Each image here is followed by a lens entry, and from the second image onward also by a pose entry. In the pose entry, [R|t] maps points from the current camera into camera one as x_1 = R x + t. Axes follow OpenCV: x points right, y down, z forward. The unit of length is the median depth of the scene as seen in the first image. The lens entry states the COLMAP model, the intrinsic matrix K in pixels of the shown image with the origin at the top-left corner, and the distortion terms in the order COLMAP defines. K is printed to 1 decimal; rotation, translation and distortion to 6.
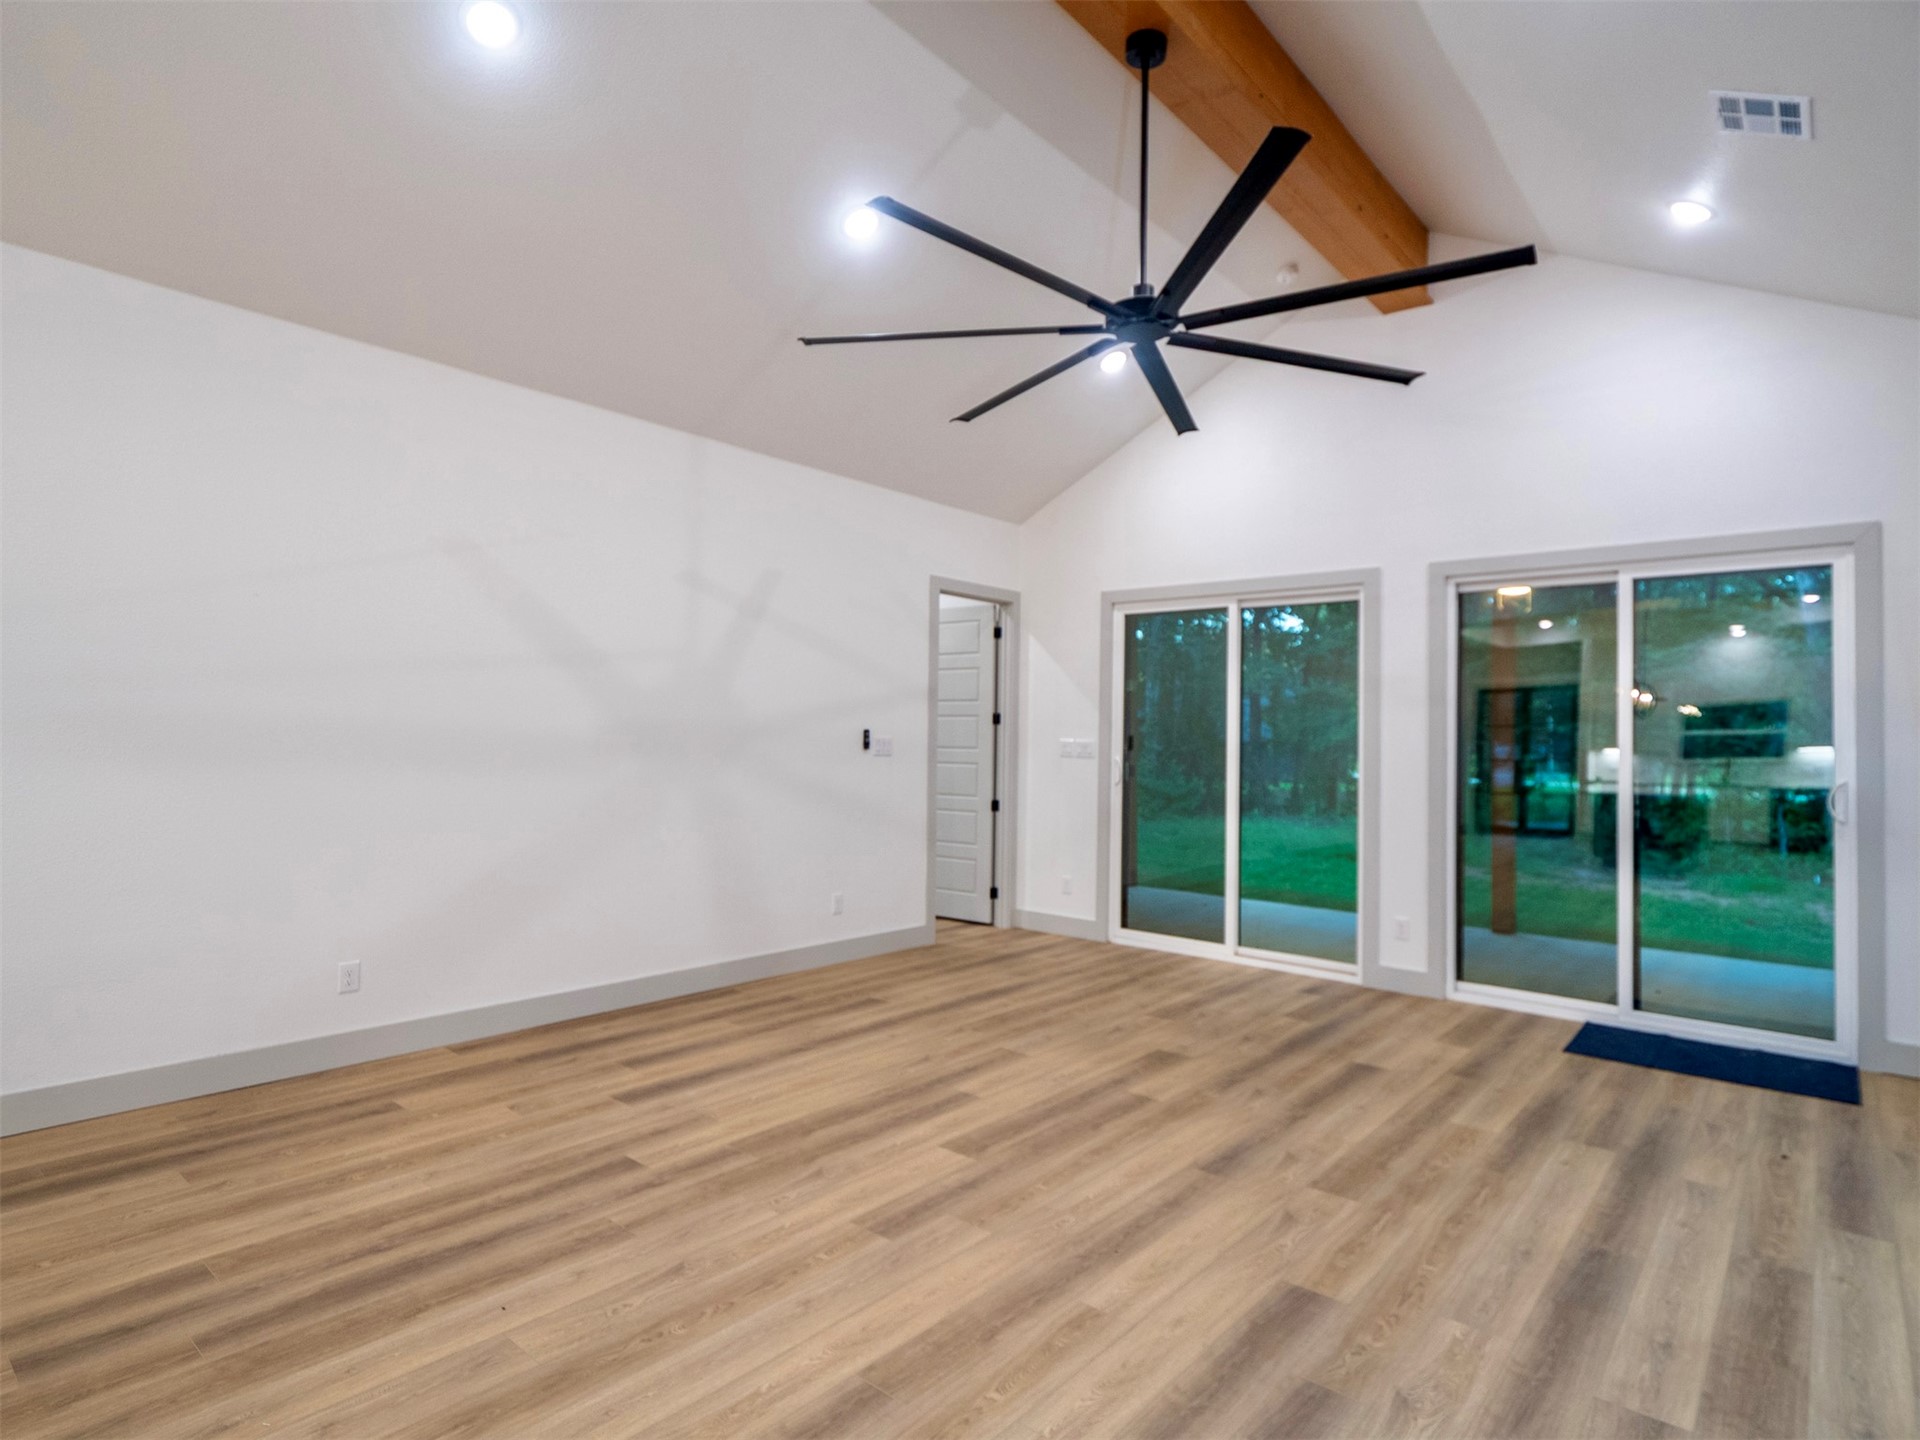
lens RADIAL K [[1026.7, 0, 981.0], [0, 1026.7, 707.9], [0, 0, 1]] dist [-0.007442, -0.000748]
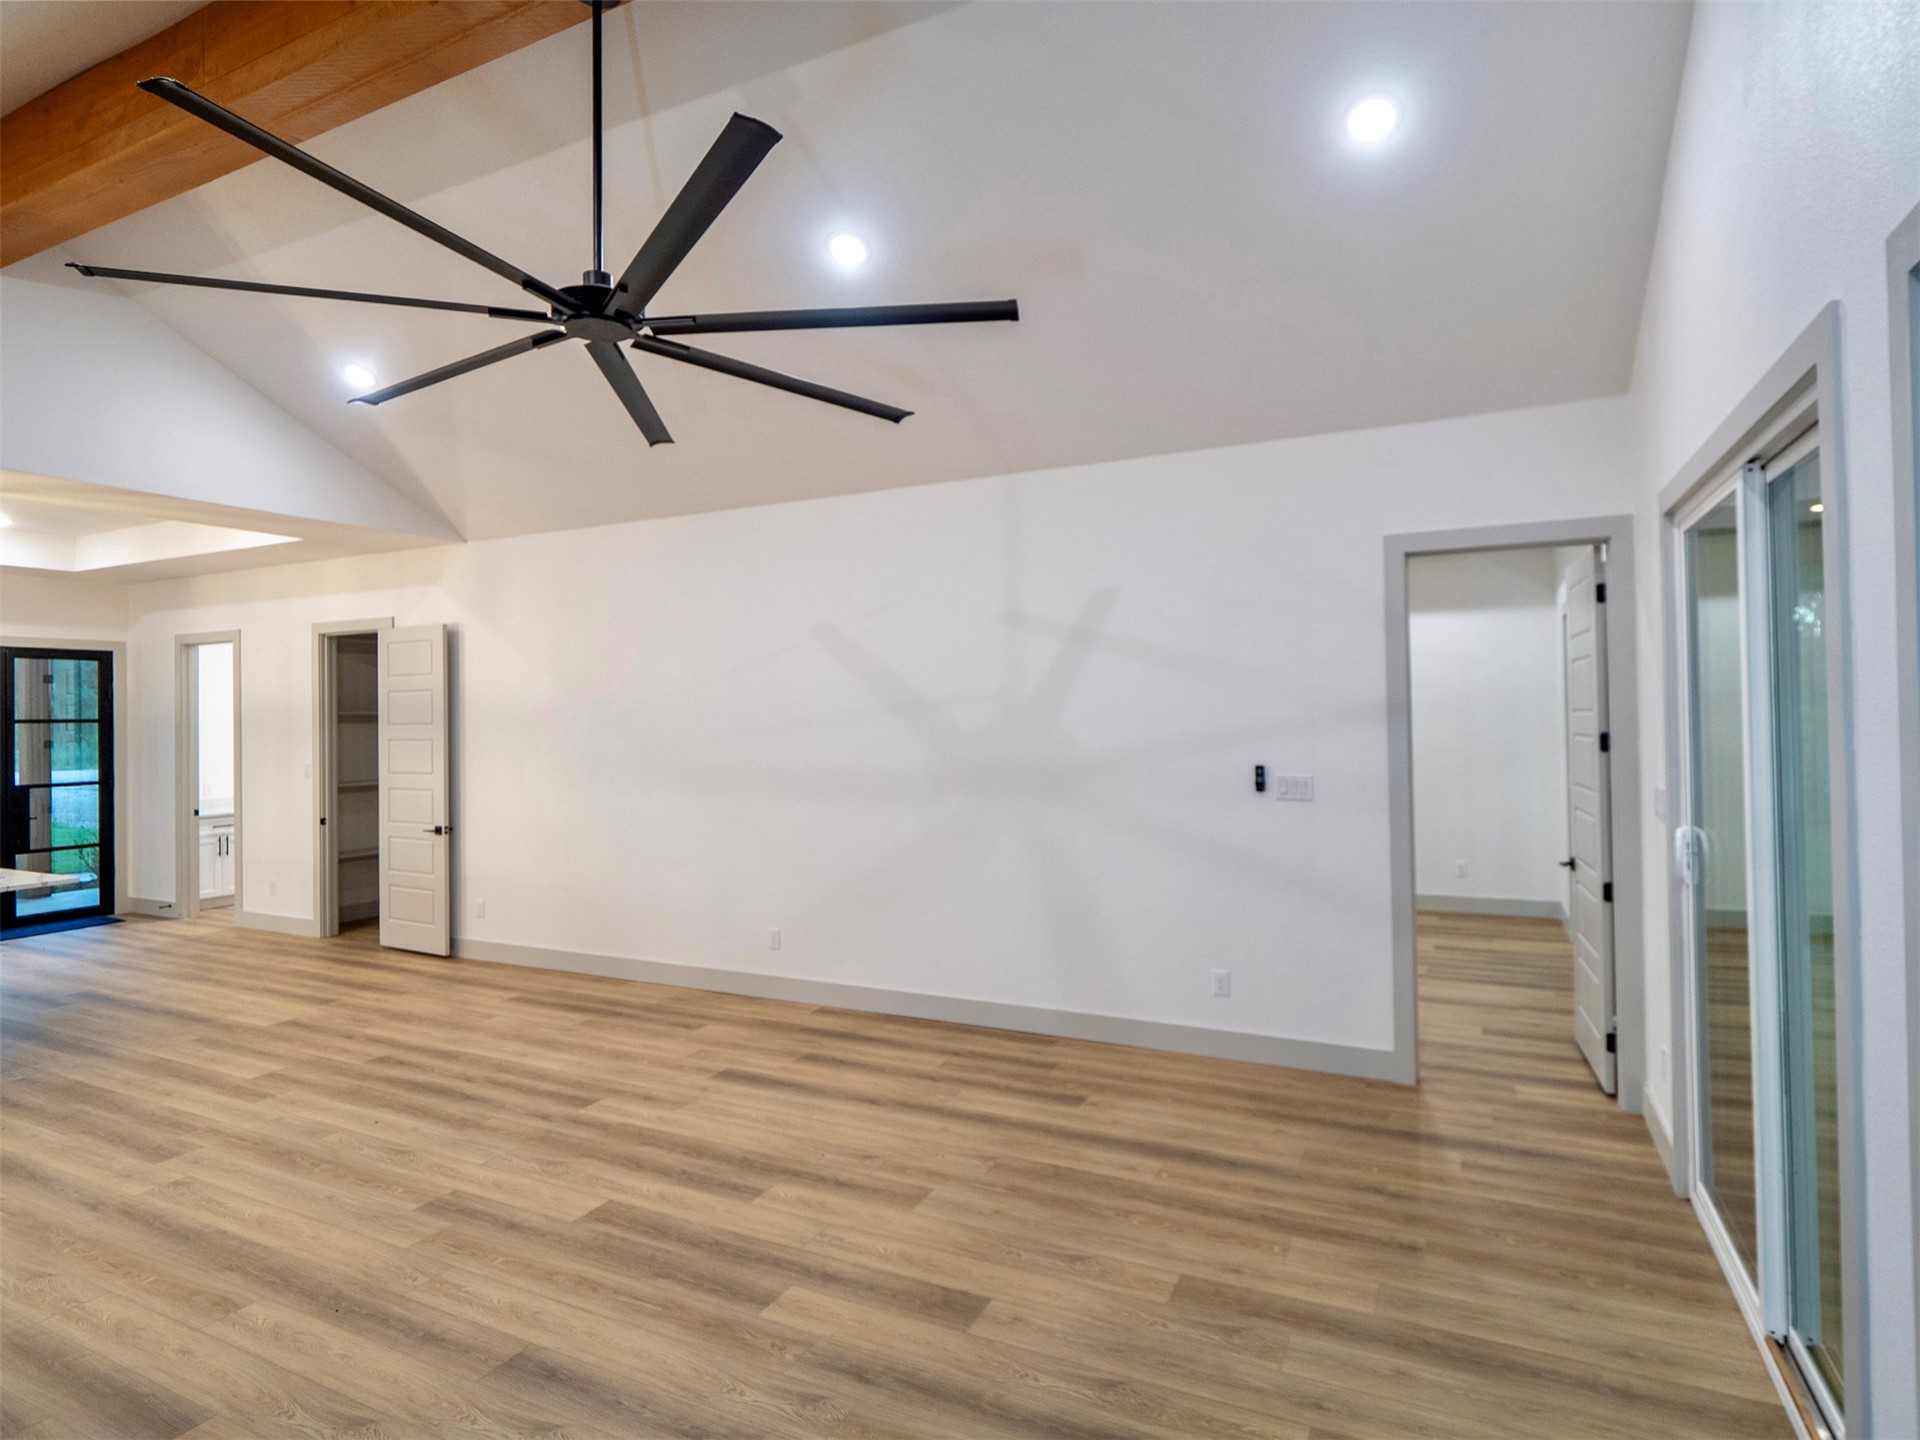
lens RADIAL K [[1026.7, 0, 981.0], [0, 1026.7, 707.9], [0, 0, 1]] dist [-0.007442, -0.000748]
pose [[0.240342, -0.027203, -0.970307, 0.976635], [0.048446, 0.998698, -0.015999, -0.032527], [0.969478, -0.043163, 0.241347, 1.037922]]
